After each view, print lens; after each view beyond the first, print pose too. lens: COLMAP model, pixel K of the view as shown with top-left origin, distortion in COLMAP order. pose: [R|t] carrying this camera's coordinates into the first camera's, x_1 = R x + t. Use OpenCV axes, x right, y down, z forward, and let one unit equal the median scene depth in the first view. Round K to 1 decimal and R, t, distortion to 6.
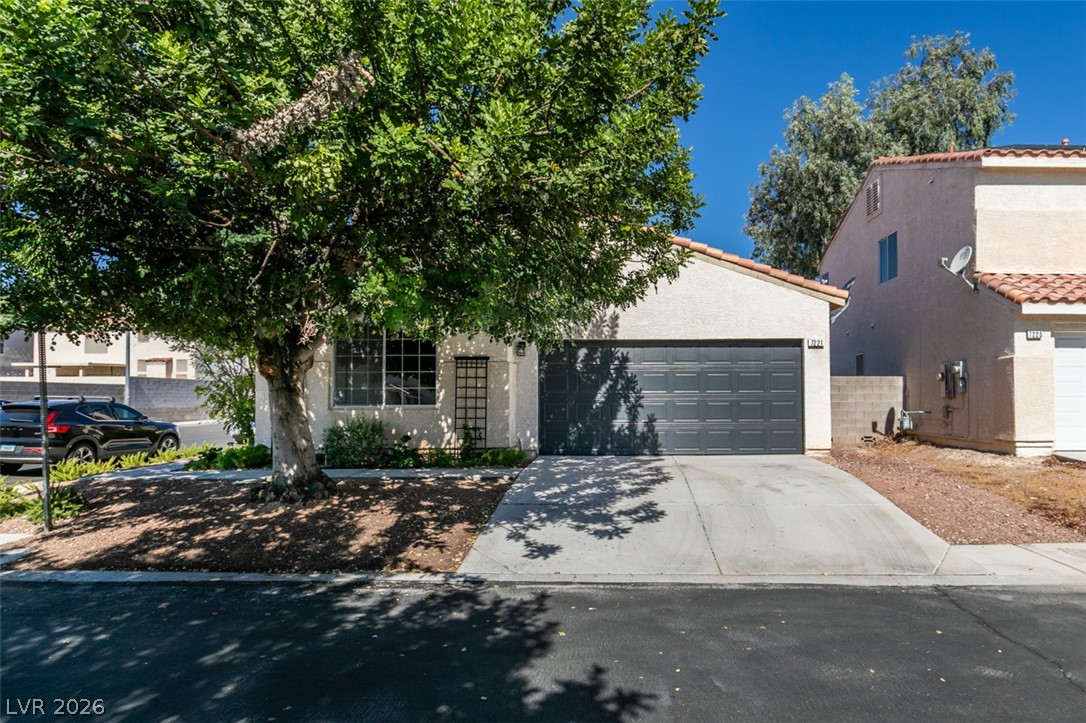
lens RADIAL K [[655.4, 0, 613.2], [0, 655.4, 395.7], [0, 0, 1]] dist [-0.002154, -0.000331]
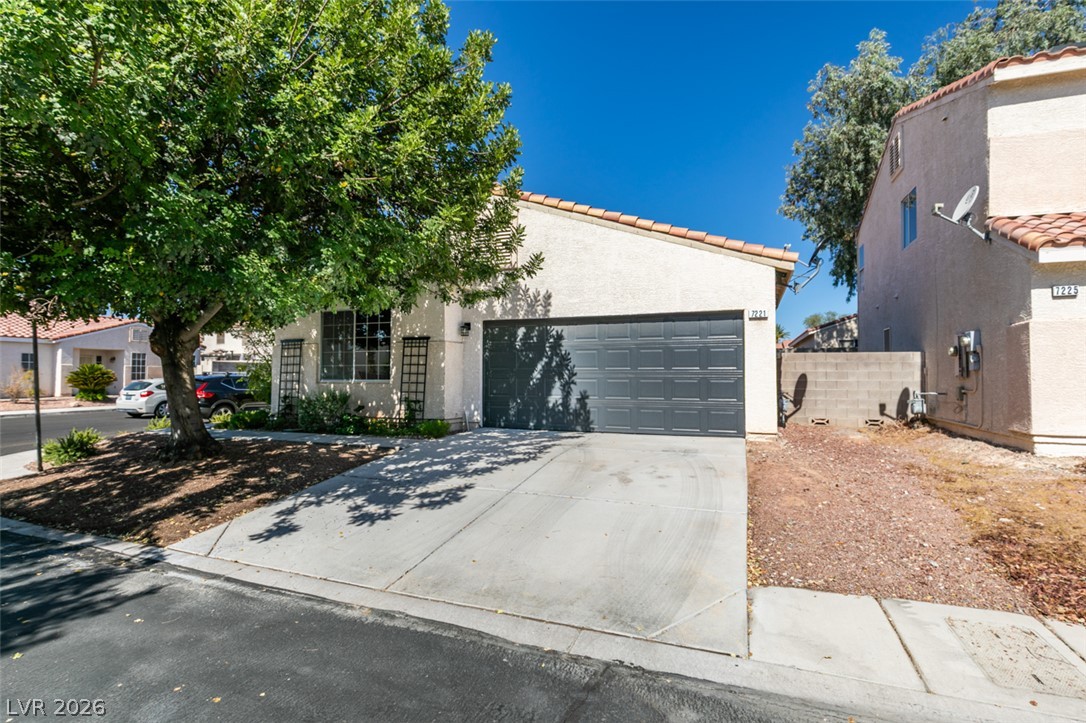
lens RADIAL K [[521.8, 0, 541.7], [0, 521.8, 368.8], [0, 0, 1]] dist [-0.006598, 0.003919]
pose [[0.933798, 0.000030, -0.357802, 0.303373], [-0.003974, 0.999939, -0.010286, 0.002800], [0.357780, 0.011027, 0.933741, 0.245016]]
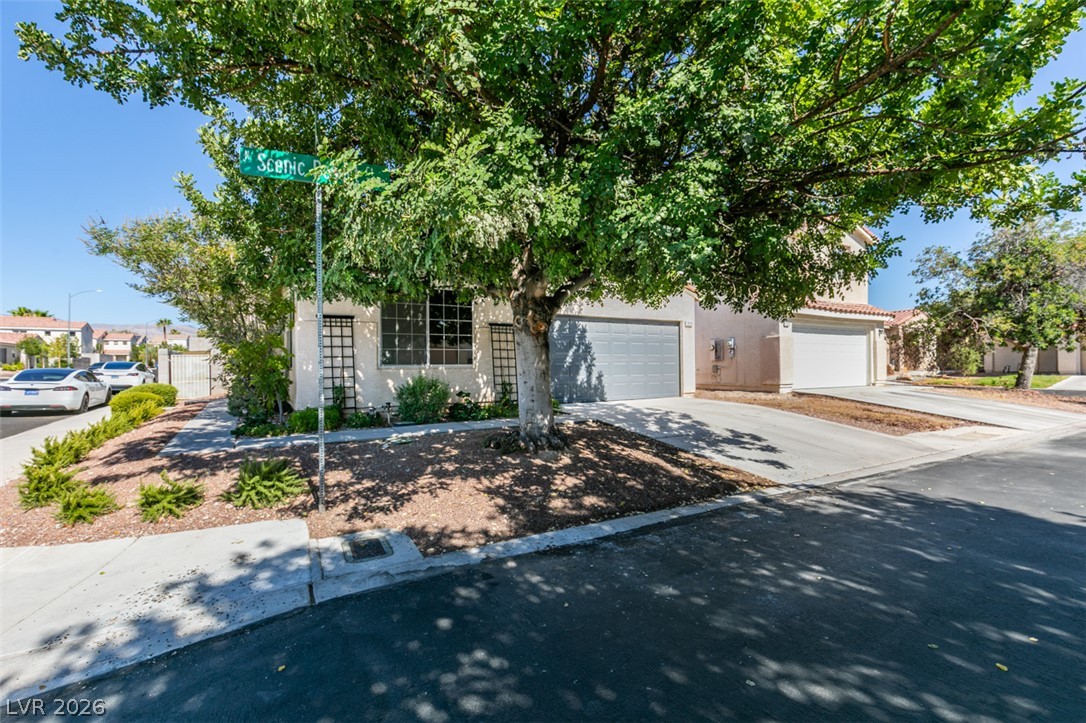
lens RADIAL K [[488.0, 0, 537.7], [0, 488.0, 354.6], [0, 0, 1]] dist [0.007376, -0.001205]
pose [[0.857345, 0.008570, 0.514671, -0.614410], [0.001660, 0.999810, -0.019413, 0.013906], [-0.514740, 0.017498, 0.857168, 0.210335]]
